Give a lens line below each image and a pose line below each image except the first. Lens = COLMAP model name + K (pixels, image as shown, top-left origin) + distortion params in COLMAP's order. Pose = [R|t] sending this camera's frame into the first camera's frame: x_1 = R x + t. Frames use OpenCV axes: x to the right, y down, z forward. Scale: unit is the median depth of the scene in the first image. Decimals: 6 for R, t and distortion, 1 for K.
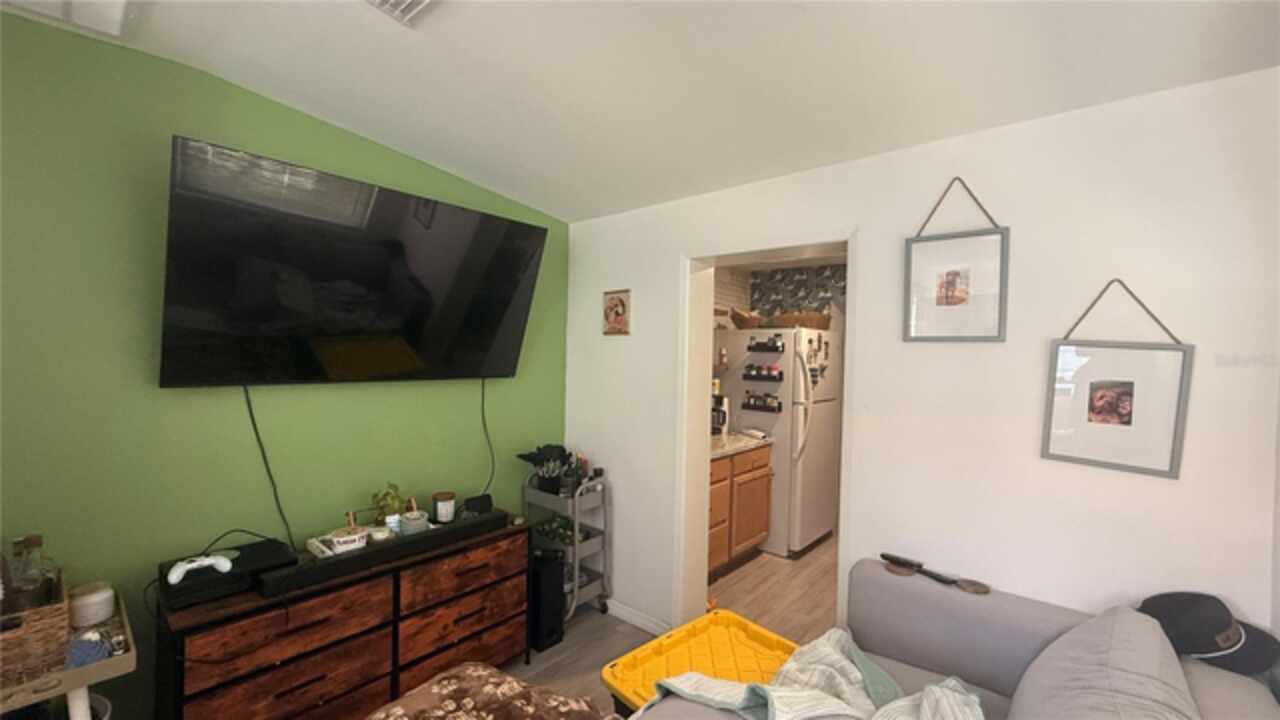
lens RADIAL K [[511.2, 0, 638.5], [0, 511.2, 361.9], [0, 0, 1]] dist [0.000043, -0.000150]
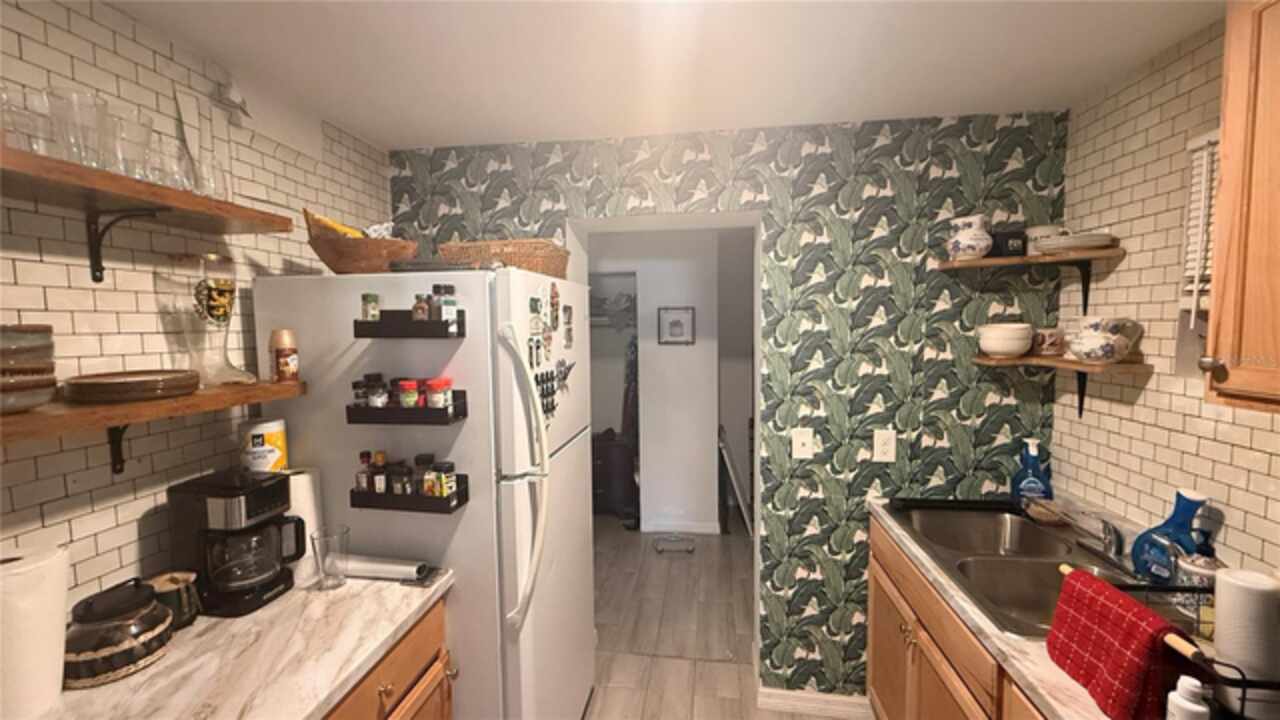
lens RADIAL K [[511.2, 0, 638.5], [0, 511.2, 361.9], [0, 0, 1]] dist [0.000043, -0.000150]
pose [[0.847823, -0.073674, 0.525137, 0.194491], [0.039908, 0.996358, 0.075352, -0.023028], [-0.528776, -0.042928, 0.847675, 0.619146]]
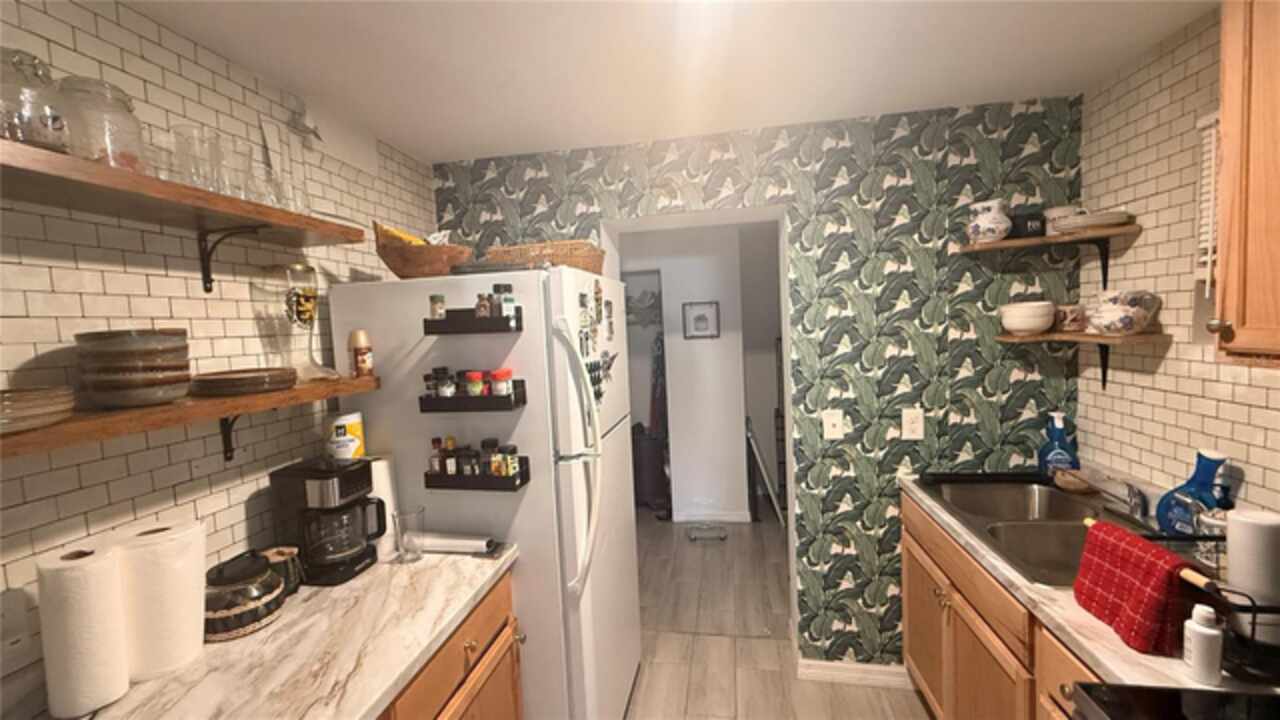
lens RADIAL K [[511.2, 0, 638.5], [0, 511.2, 361.9], [0, 0, 1]] dist [0.000043, -0.000150]
pose [[0.862376, -0.102745, 0.495734, 0.161373], [0.076557, 0.994395, 0.072919, -0.016677], [-0.500447, -0.024932, 0.865408, 0.602285]]
